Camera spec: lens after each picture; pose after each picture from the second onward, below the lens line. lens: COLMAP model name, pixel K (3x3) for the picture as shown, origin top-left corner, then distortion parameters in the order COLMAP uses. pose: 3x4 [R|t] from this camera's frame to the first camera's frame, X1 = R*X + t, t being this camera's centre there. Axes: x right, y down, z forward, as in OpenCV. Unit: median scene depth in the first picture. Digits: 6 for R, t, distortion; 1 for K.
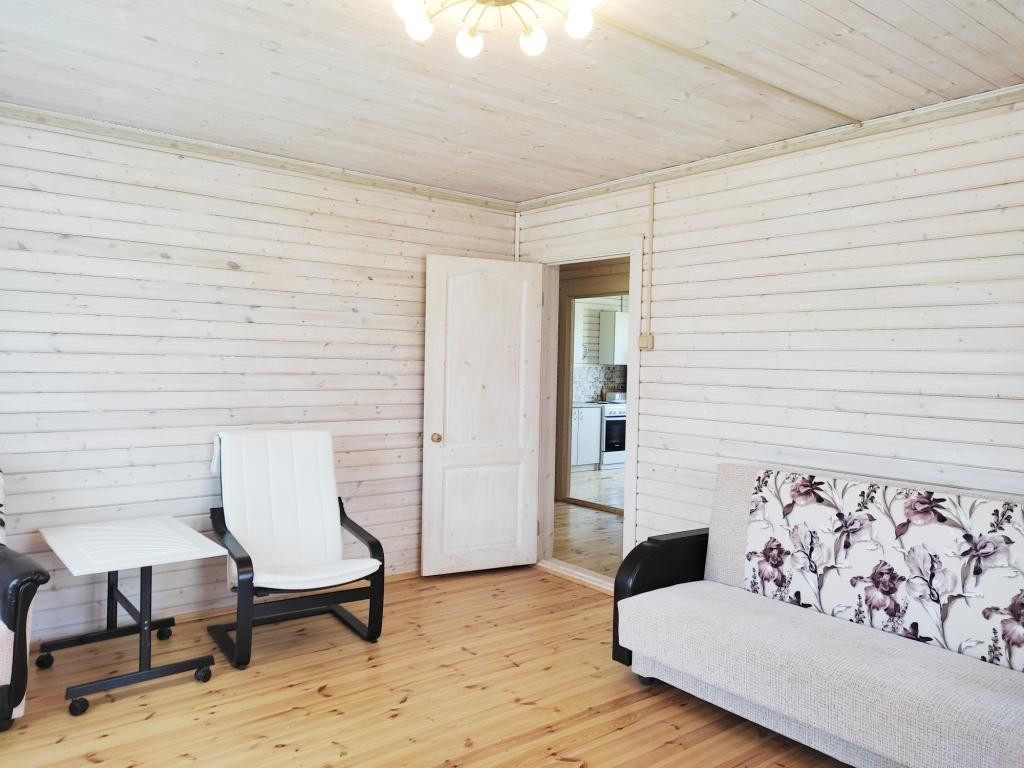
lens RADIAL K [[761.9, 0, 510.3], [0, 761.9, 384.3], [0, 0, 1]] dist [0.067145, -0.001700]
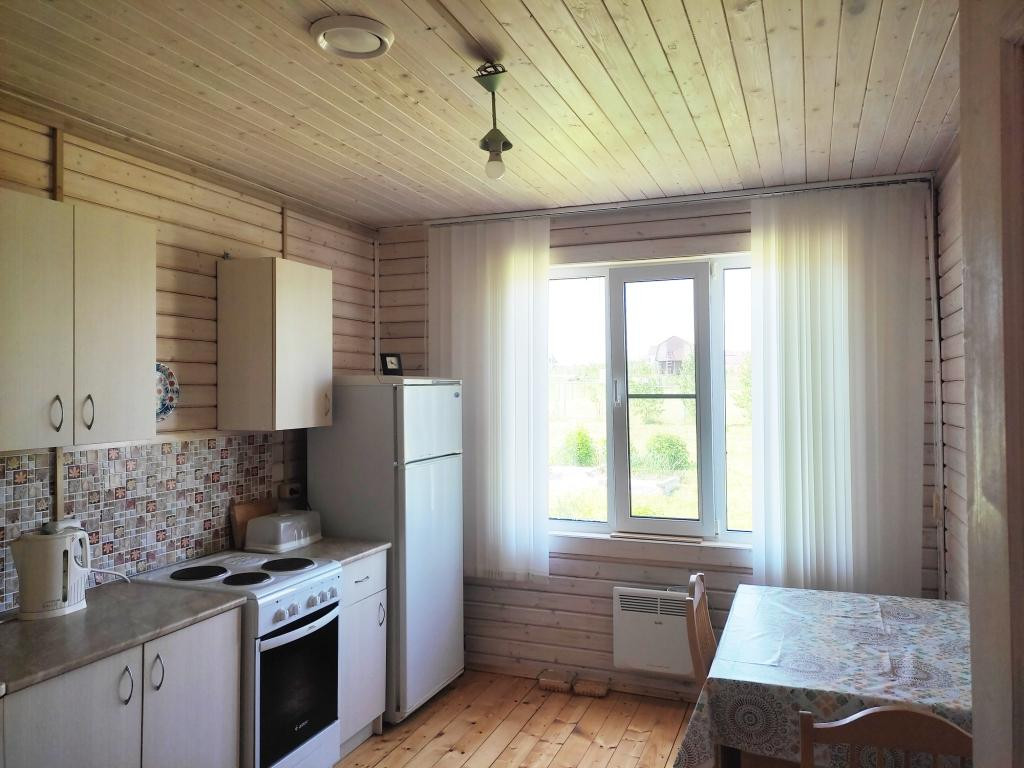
lens RADIAL K [[761.9, 0, 513.0], [0, 761.9, 385.7], [0, 0, 1]] dist [0.067145, -0.001700]
pose [[0.871471, -0.023677, 0.489876, 0.068964], [0.046314, 0.998343, -0.034138, -0.028210], [-0.488256, 0.052438, 0.871123, 0.678470]]
